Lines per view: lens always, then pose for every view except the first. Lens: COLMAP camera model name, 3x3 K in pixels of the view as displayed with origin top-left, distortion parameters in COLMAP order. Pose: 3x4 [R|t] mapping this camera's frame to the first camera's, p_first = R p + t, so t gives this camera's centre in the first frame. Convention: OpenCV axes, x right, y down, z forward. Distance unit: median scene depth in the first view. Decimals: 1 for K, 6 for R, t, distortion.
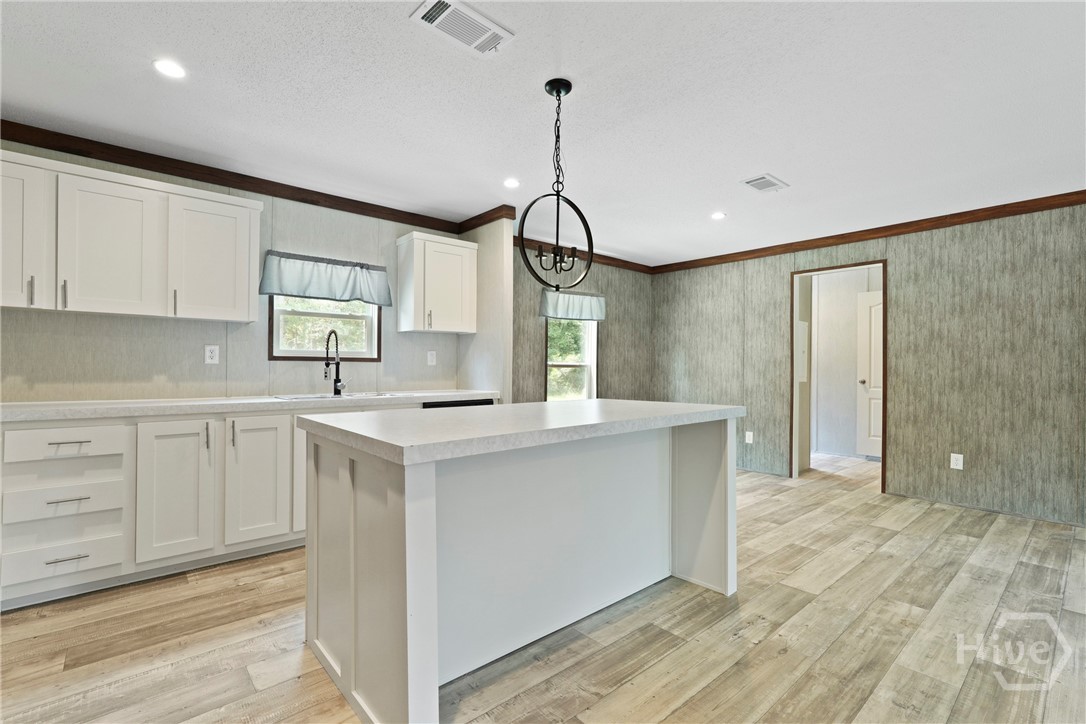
lens RADIAL K [[491.1, 0, 543.0], [0, 491.1, 362.0], [0, 0, 1]] dist [-0.007471, 0.007380]
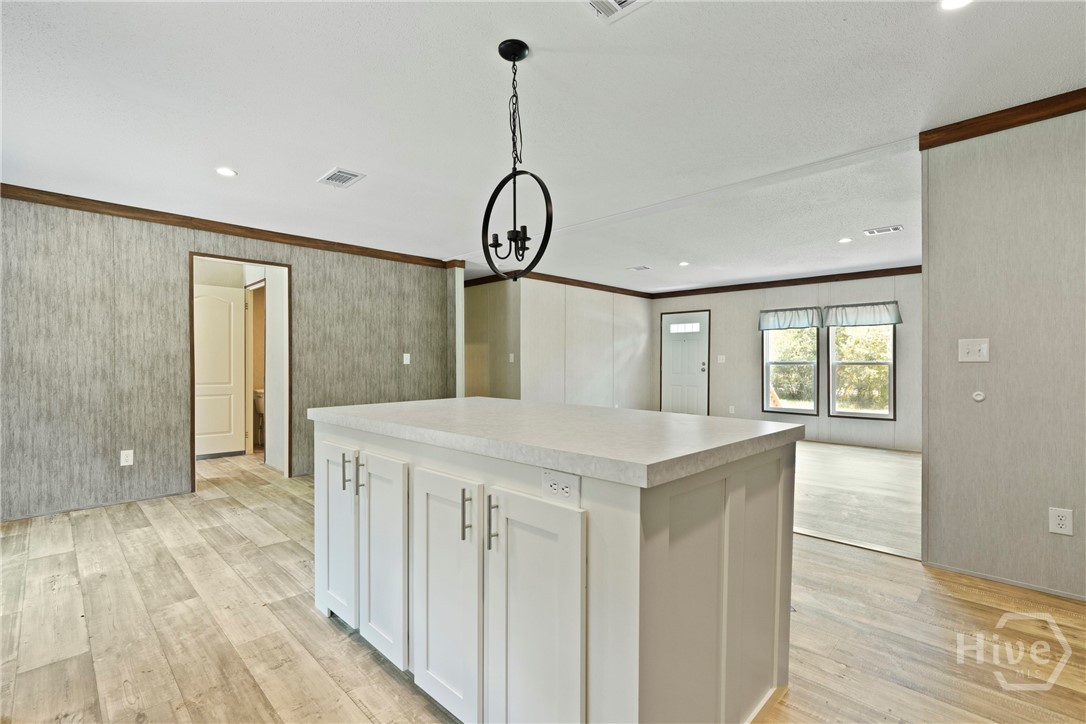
lens RADIAL K [[492.8, 0, 545.9], [0, 492.8, 366.1], [0, 0, 1]] dist [-0.008275, 0.007645]
pose [[-0.075782, -0.010177, 0.997072, -0.363102], [-0.009497, 0.999910, 0.009484, 0.001233], [-0.997079, -0.008750, -0.075871, 0.416827]]
